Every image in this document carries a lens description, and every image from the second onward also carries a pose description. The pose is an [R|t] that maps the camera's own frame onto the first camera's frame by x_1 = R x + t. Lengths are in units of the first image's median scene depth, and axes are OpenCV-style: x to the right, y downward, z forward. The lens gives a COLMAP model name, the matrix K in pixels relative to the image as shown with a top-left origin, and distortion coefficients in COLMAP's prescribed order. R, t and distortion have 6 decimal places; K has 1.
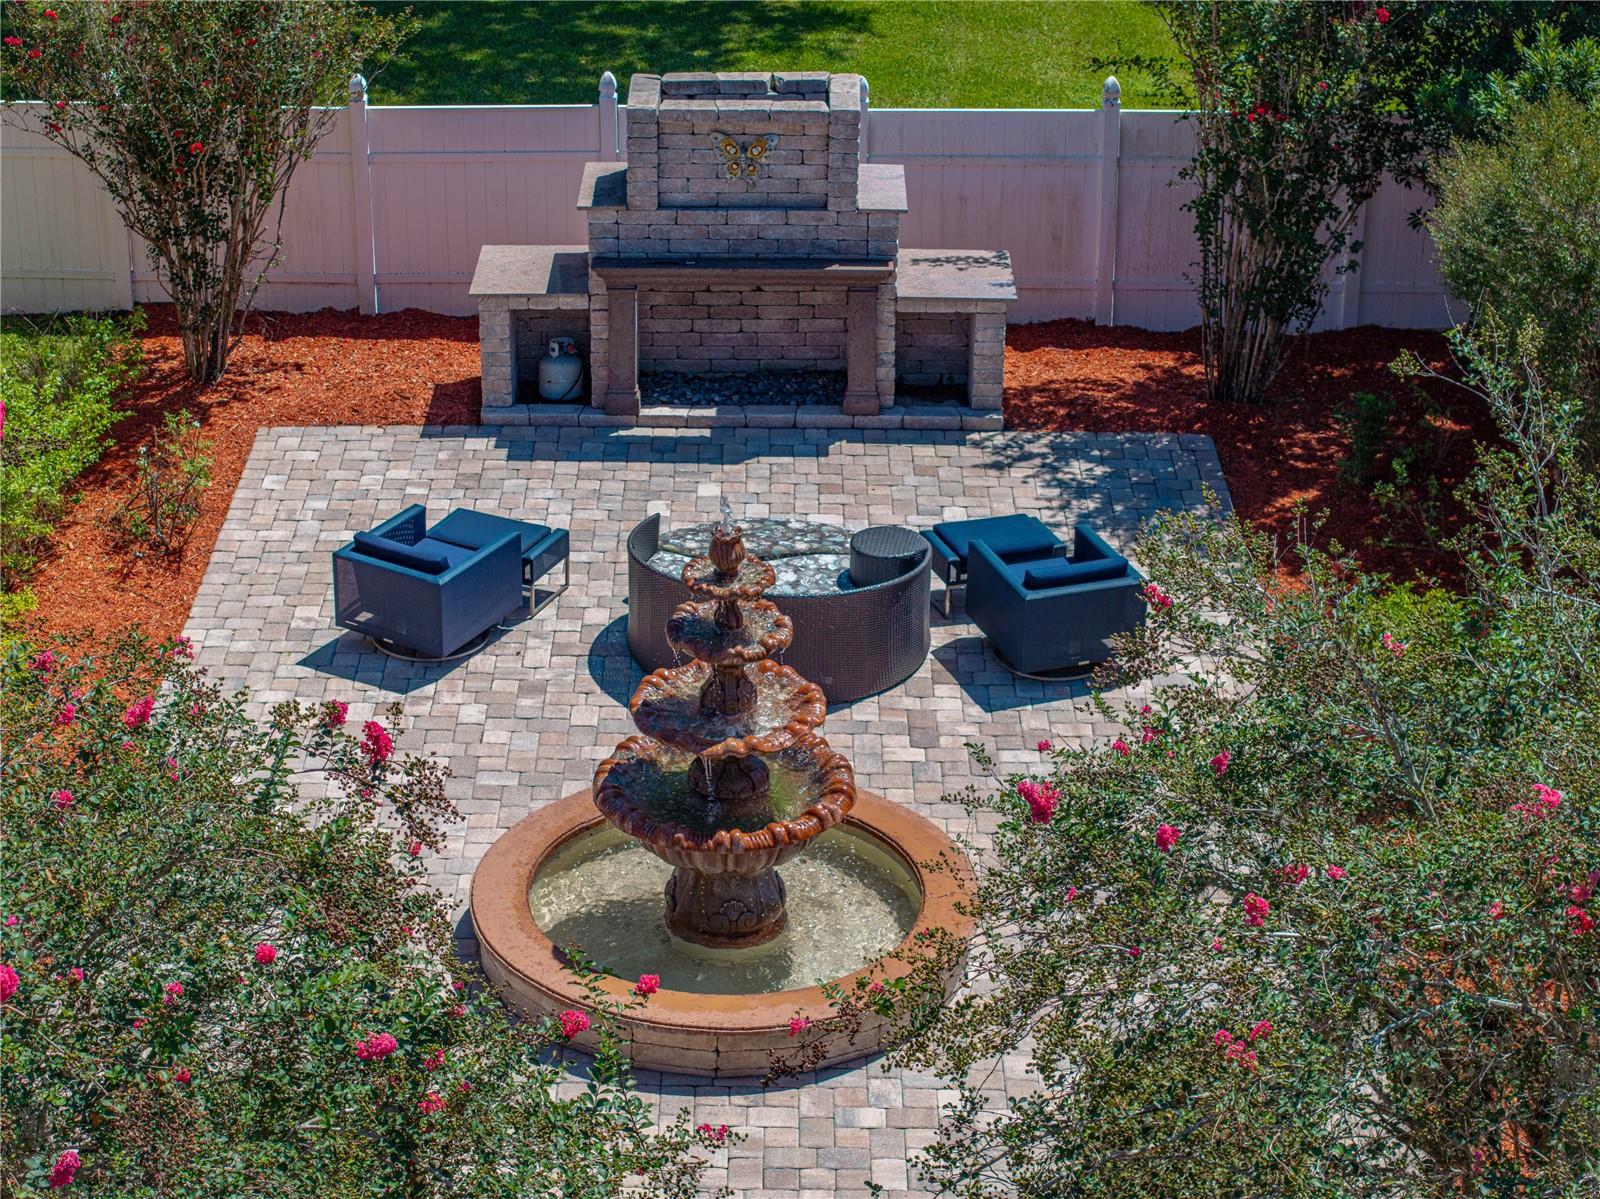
lens RADIAL K [[3366.9, 0, 800.3], [0, 3366.9, 598.9], [0, 0, 1]] dist [-0.152986, 0.000000]
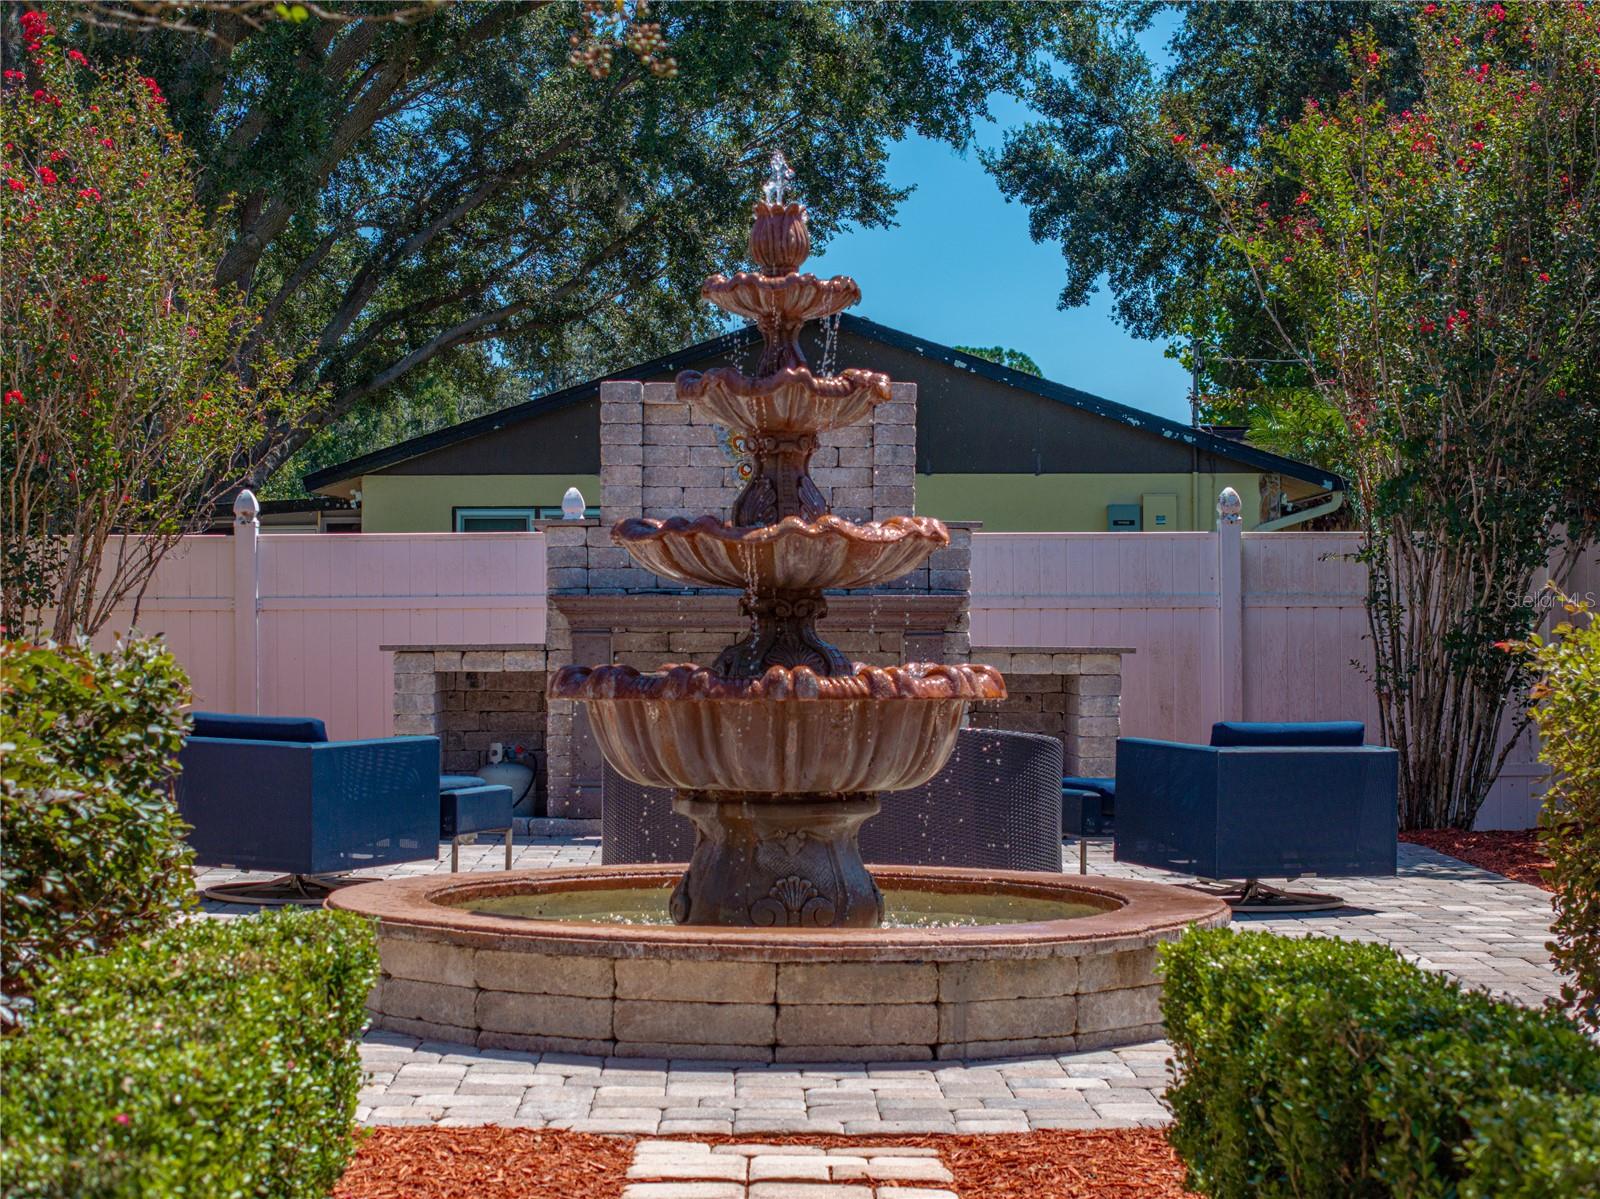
lens RADIAL K [[3366.9, 0, 800.1], [0, 3366.9, 600.2], [0, 0, 1]] dist [-0.152986, 0.000000]
pose [[0.999844, -0.007235, 0.016082, -0.018925], [0.013229, 0.910775, -0.412691, 0.192205], [-0.011662, 0.412840, 0.910729, 0.321862]]
